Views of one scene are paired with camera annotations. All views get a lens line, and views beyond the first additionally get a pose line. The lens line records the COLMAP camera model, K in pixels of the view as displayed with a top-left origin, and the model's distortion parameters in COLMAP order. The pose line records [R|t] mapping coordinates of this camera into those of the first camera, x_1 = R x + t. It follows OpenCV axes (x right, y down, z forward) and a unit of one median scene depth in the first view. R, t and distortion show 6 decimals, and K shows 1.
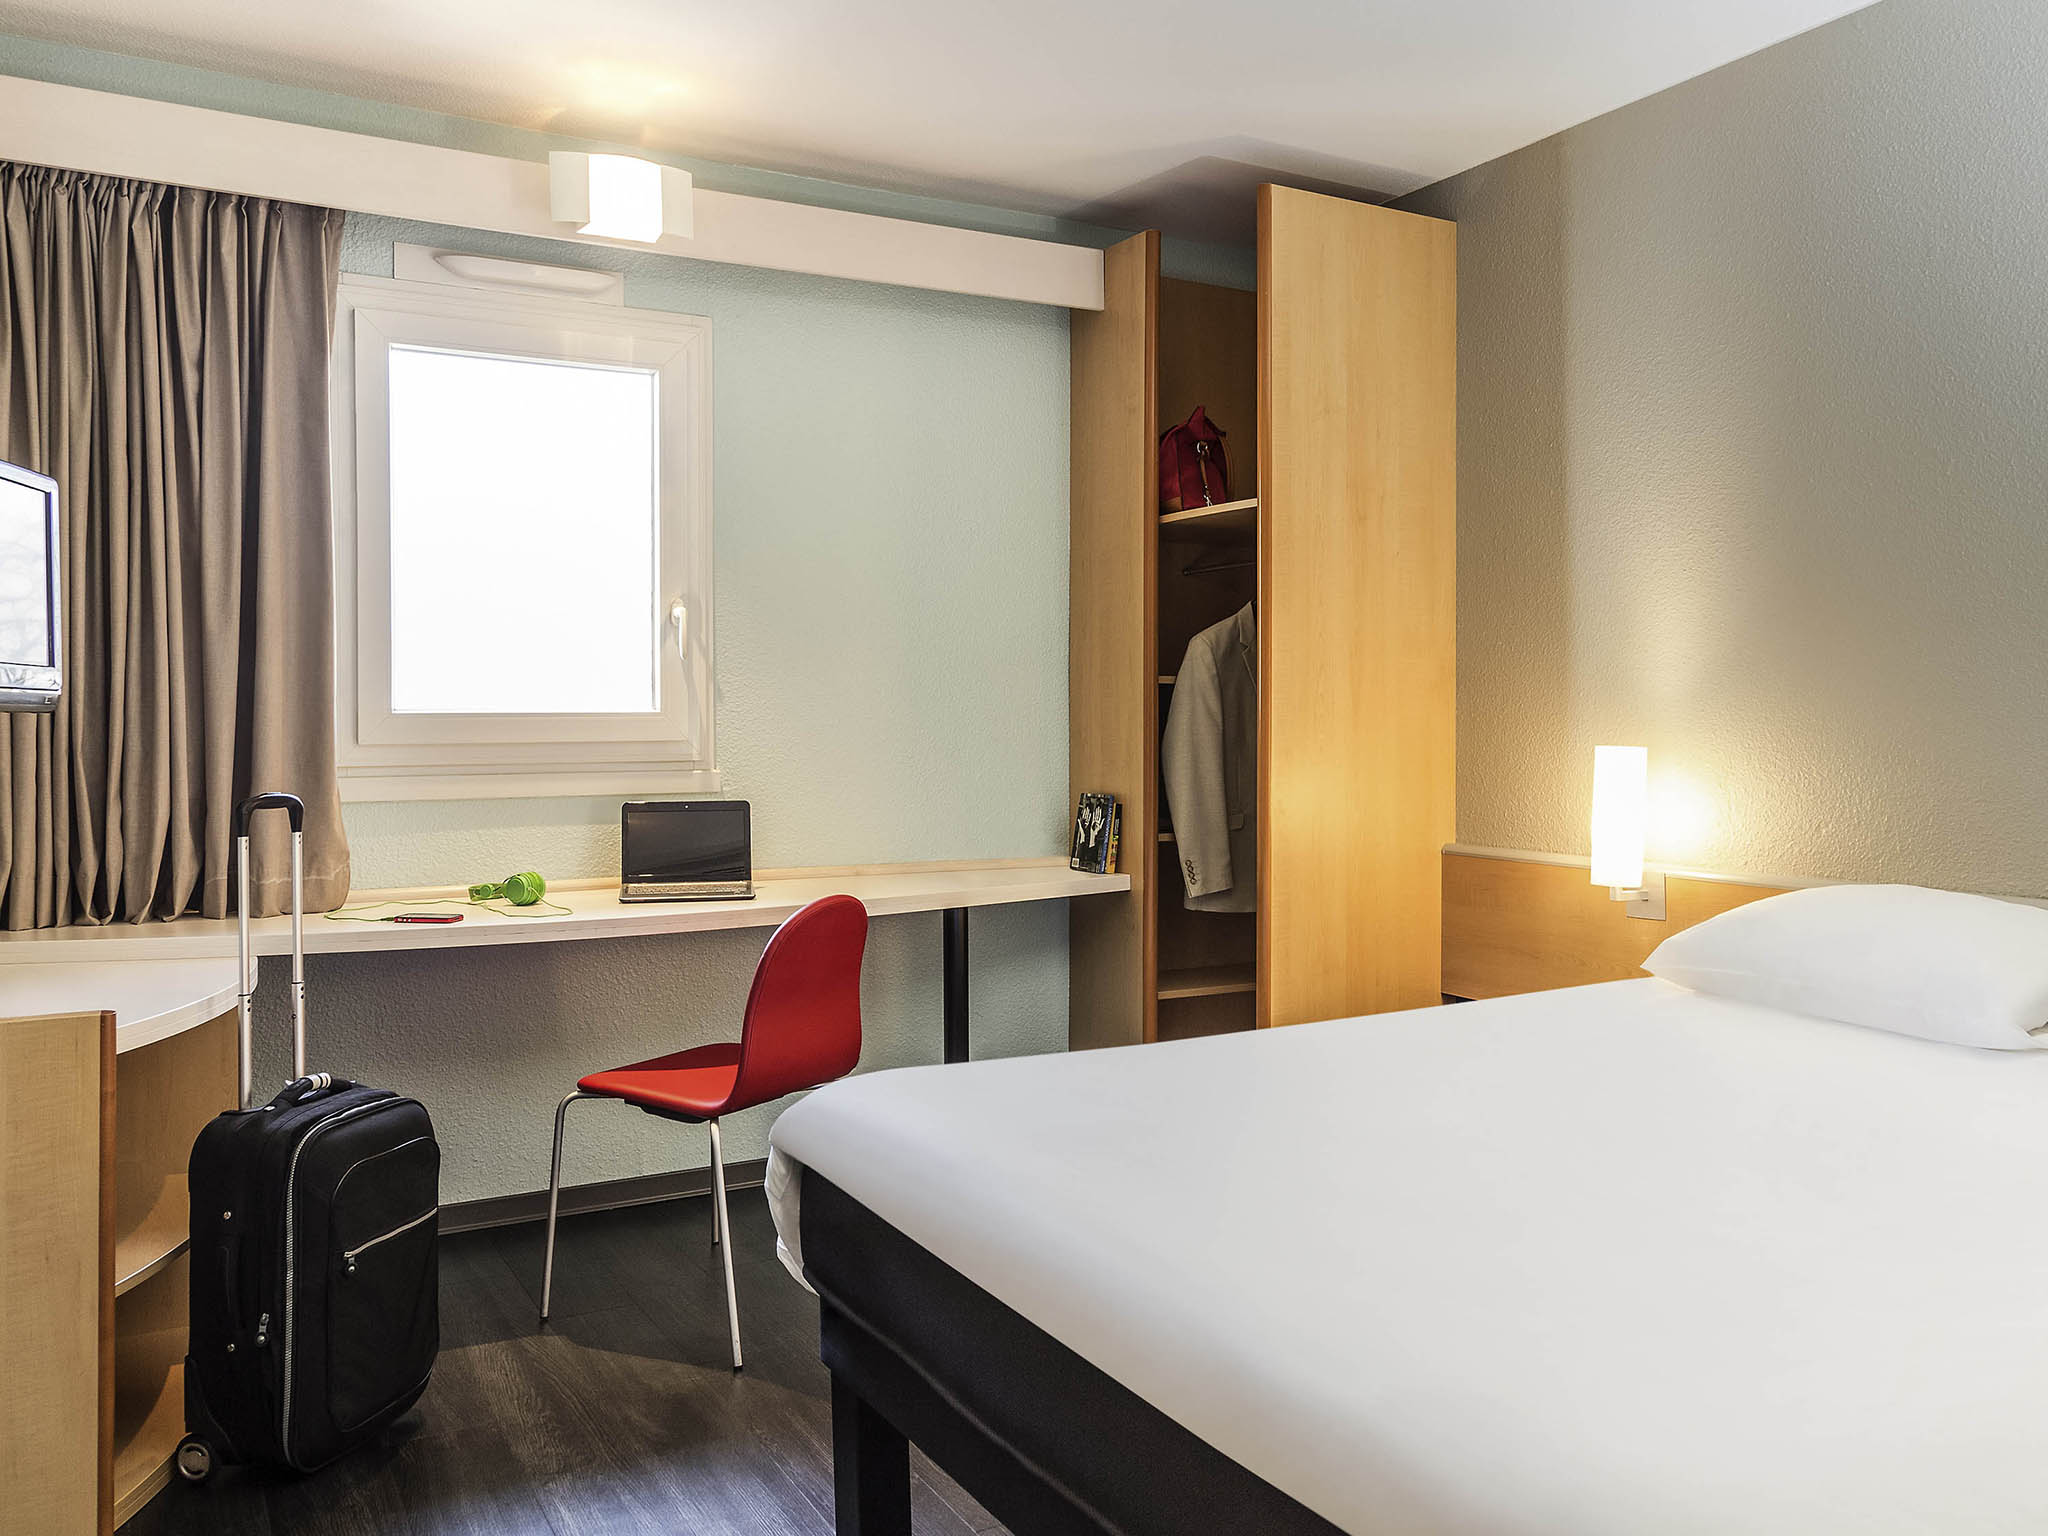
lens RADIAL K [[1587.3, 0, 1021.3], [0, 1587.3, 747.1], [0, 0, 1]] dist [0.033117, -0.054921]
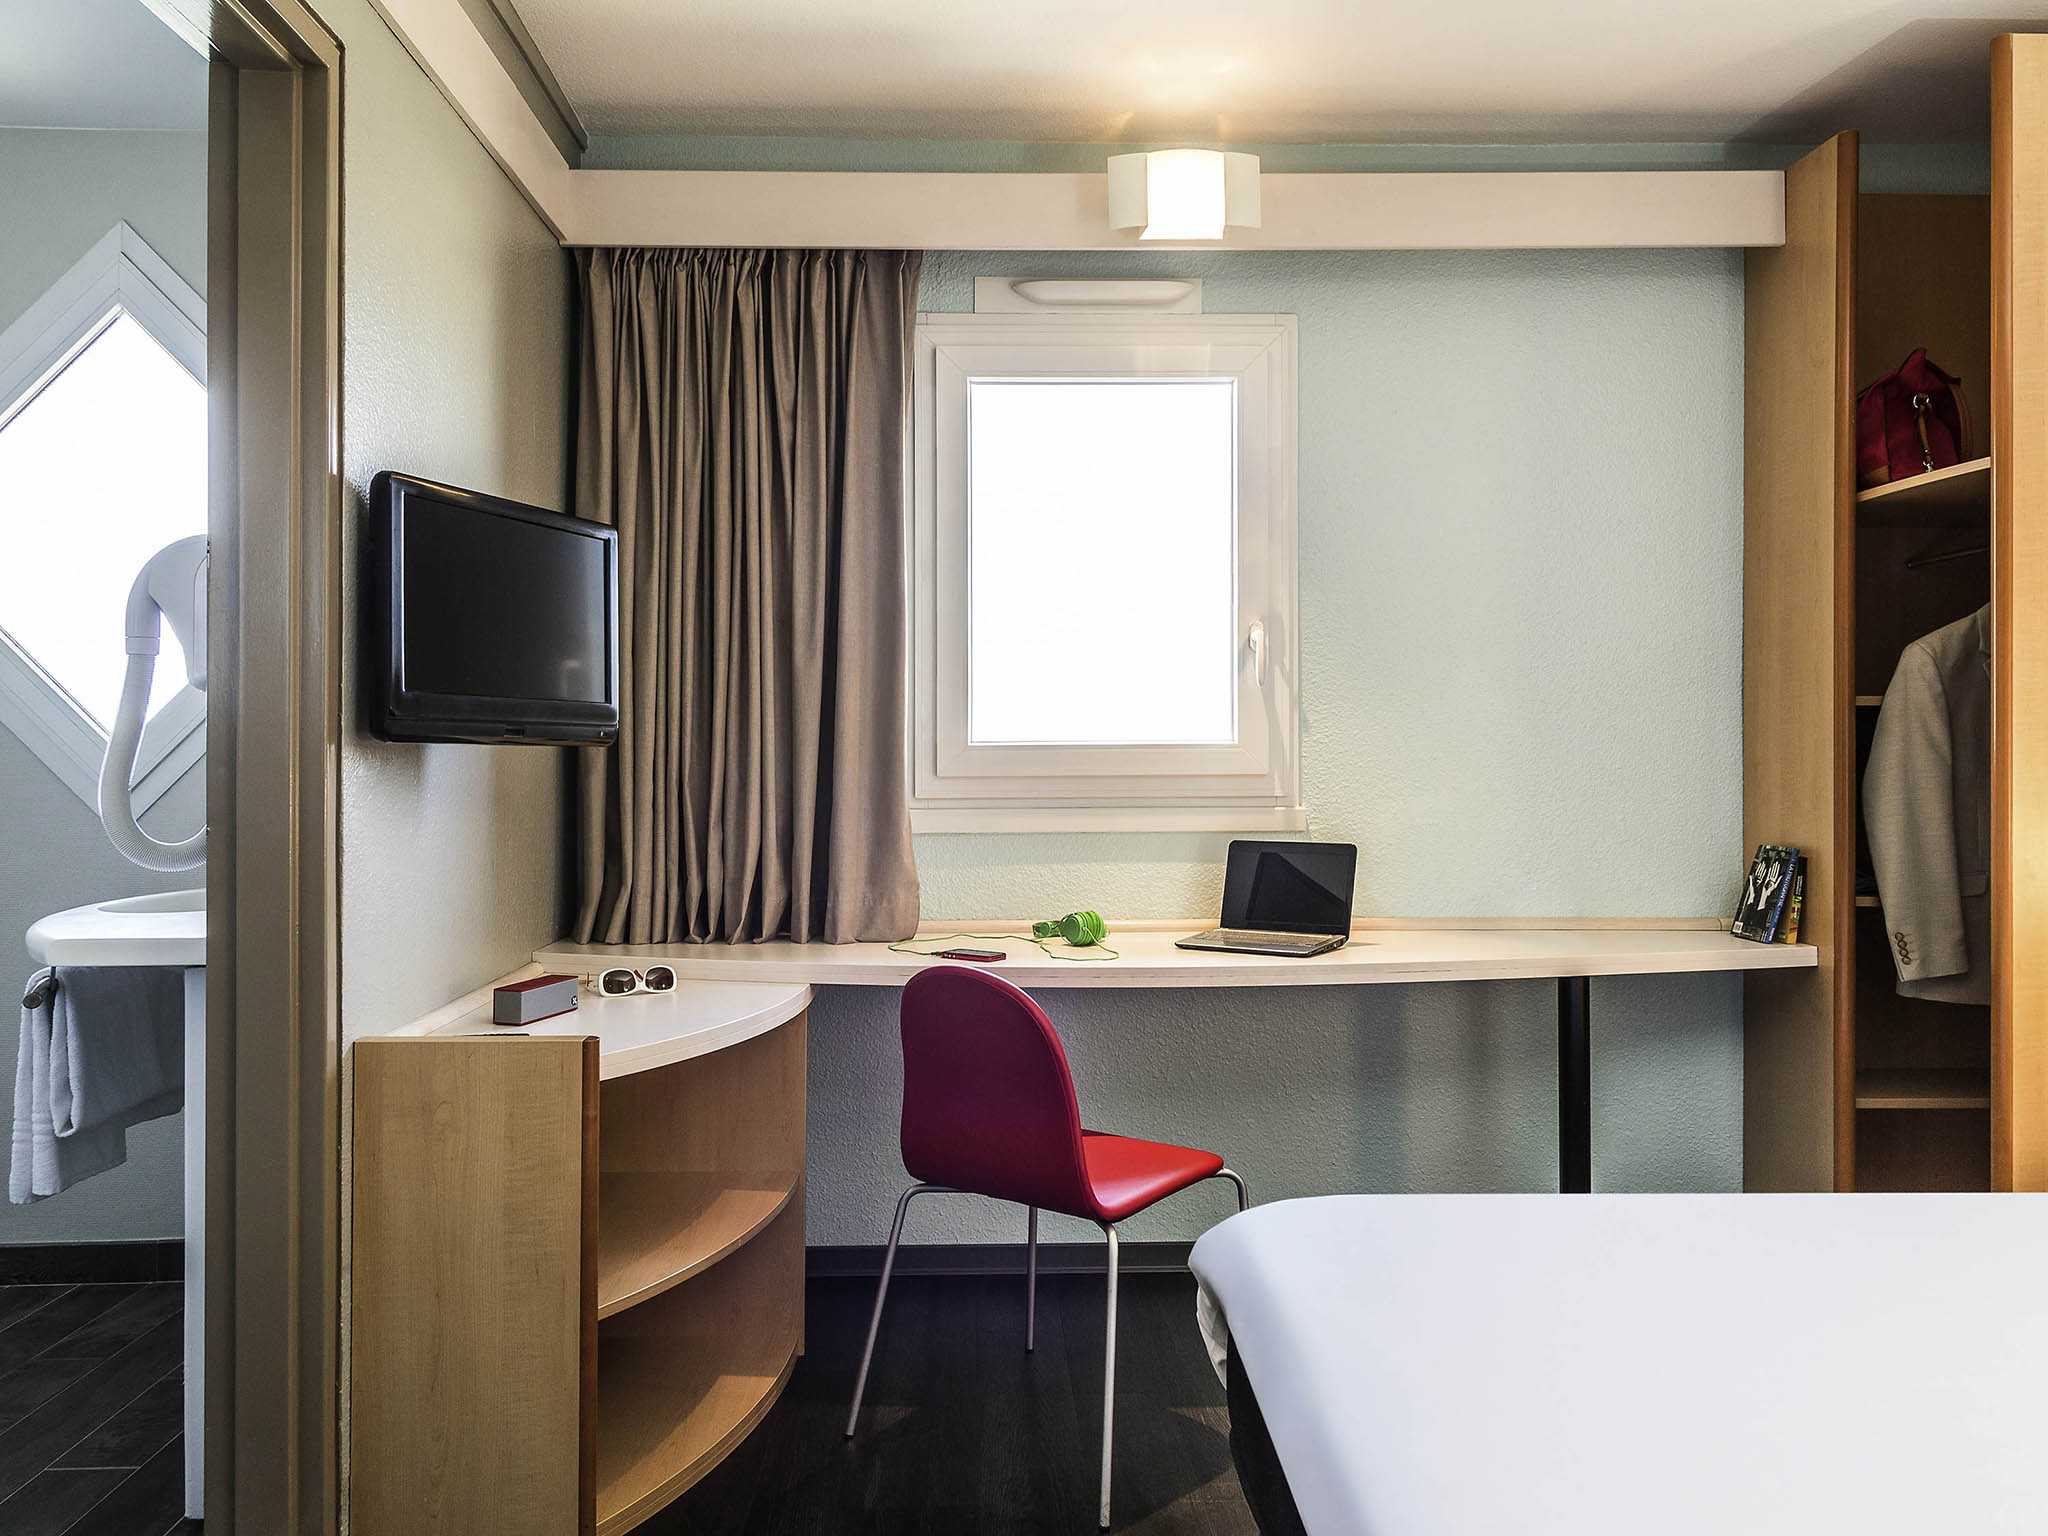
lens RADIAL K [[1558.2, 0, 1019.9], [0, 1558.2, 757.7], [0, 0, 1]] dist [0.004997, 0.001533]
pose [[0.889439, 0.001720, -0.457050, 0.079259], [-0.006967, 0.999928, -0.009796, -0.004149], [0.457000, 0.011897, 0.889387, 0.138383]]
